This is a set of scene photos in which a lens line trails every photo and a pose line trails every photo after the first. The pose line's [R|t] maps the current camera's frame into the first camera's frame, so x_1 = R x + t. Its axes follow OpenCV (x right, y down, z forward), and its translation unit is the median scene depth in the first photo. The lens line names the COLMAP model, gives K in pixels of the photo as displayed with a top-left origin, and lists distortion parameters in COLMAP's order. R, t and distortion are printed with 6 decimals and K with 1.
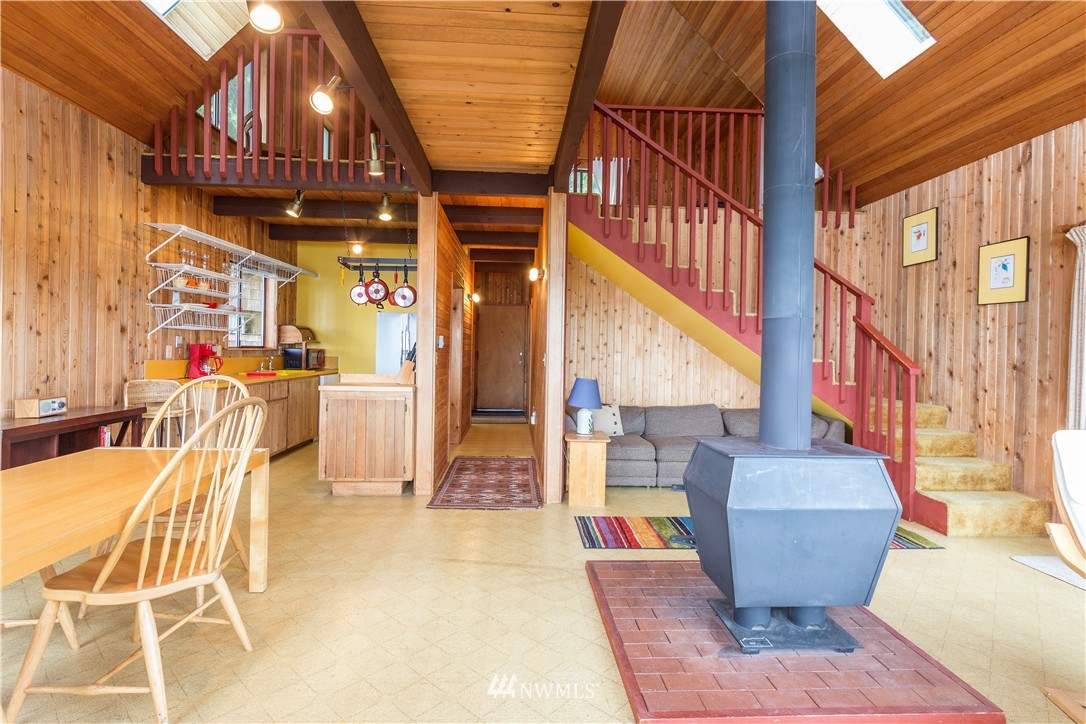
lens RADIAL K [[534.9, 0, 545.0], [0, 534.9, 349.5], [0, 0, 1]] dist [0.000450, 0.000557]
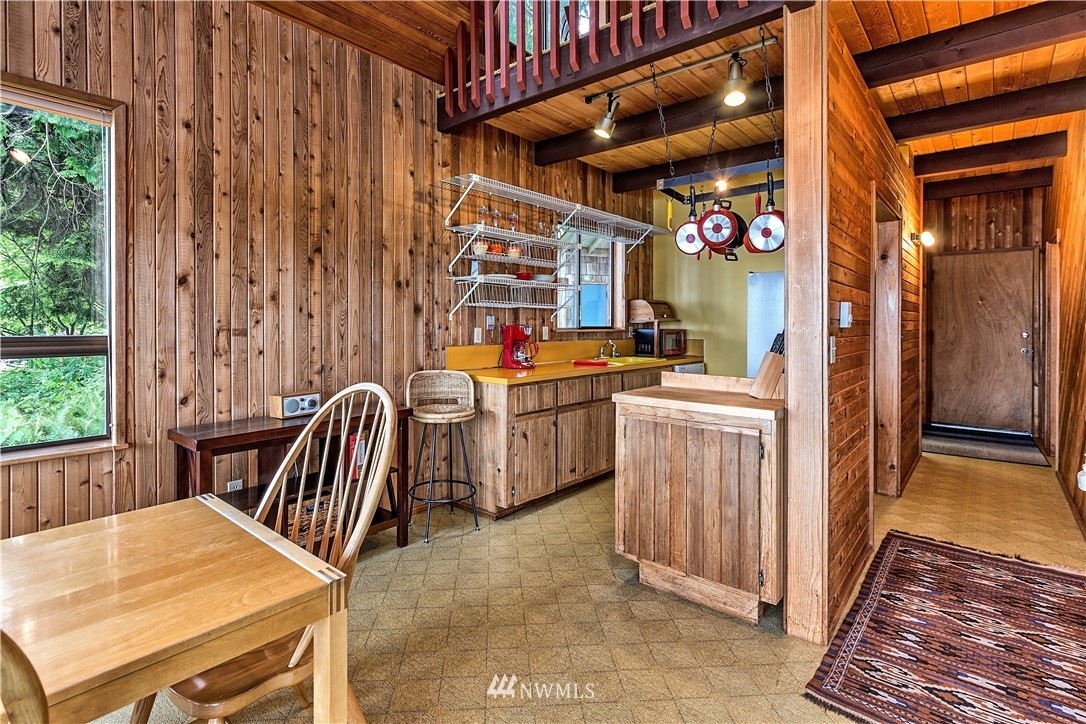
lens RADIAL K [[545.4, 0, 541.8], [0, 545.4, 322.0], [0, 0, 1]] dist [-0.000501, 0.000255]
pose [[0.737531, -0.015943, -0.675125, -0.073770], [0.008944, 0.999864, -0.013841, -0.004199], [0.675254, 0.004170, 0.737573, 0.522596]]
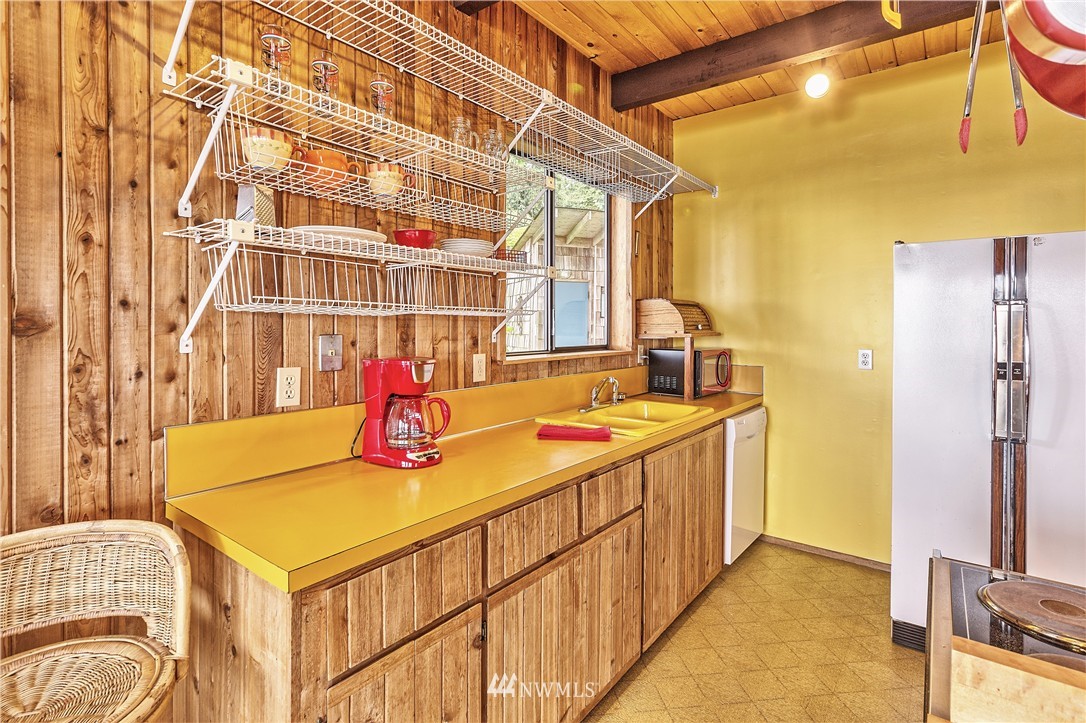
lens RADIAL K [[520.4, 0, 542.0], [0, 520.4, 325.0], [0, 0, 1]] dist [-0.000727, -0.000010]
pose [[0.763484, -0.014608, -0.645661, -0.448003], [0.011035, 0.999893, -0.009574, -0.032873], [0.645732, 0.000185, 0.763564, 1.003594]]
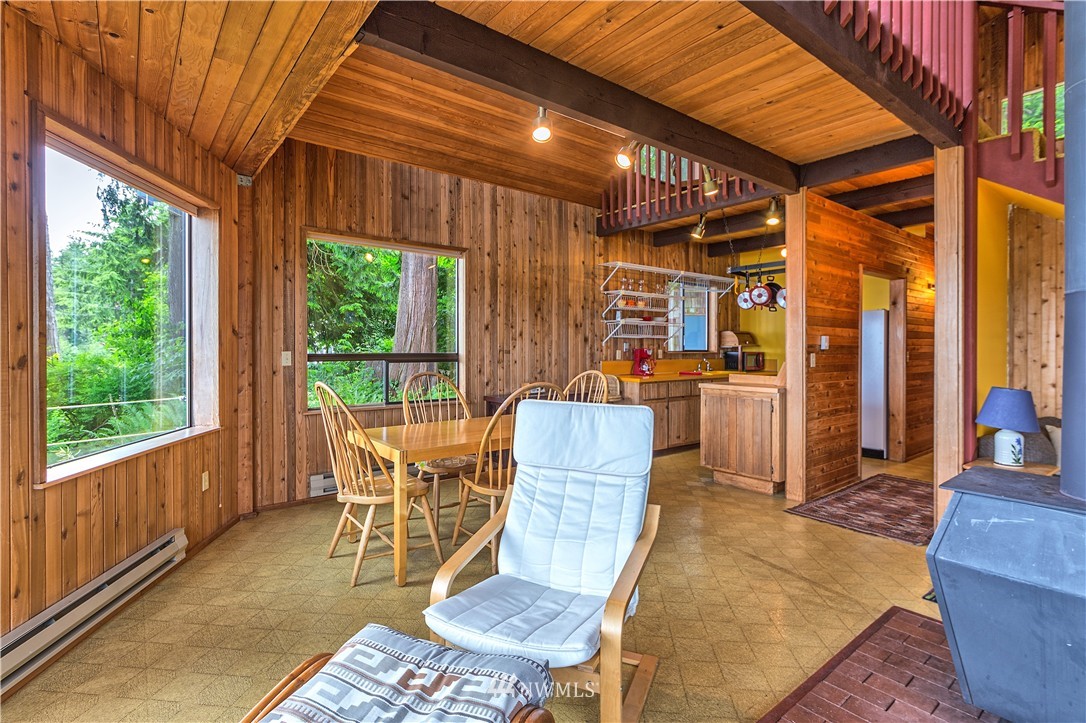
lens RADIAL K [[523.4, 0, 519.3], [0, 523.4, 350.4], [0, 0, 1]] dist [0.000501, 0.000114]
pose [[0.553646, -0.011987, -0.832666, 0.315766], [0.006024, 0.999928, -0.010389, 0.006315], [0.832731, 0.000736, 0.553678, 0.056013]]
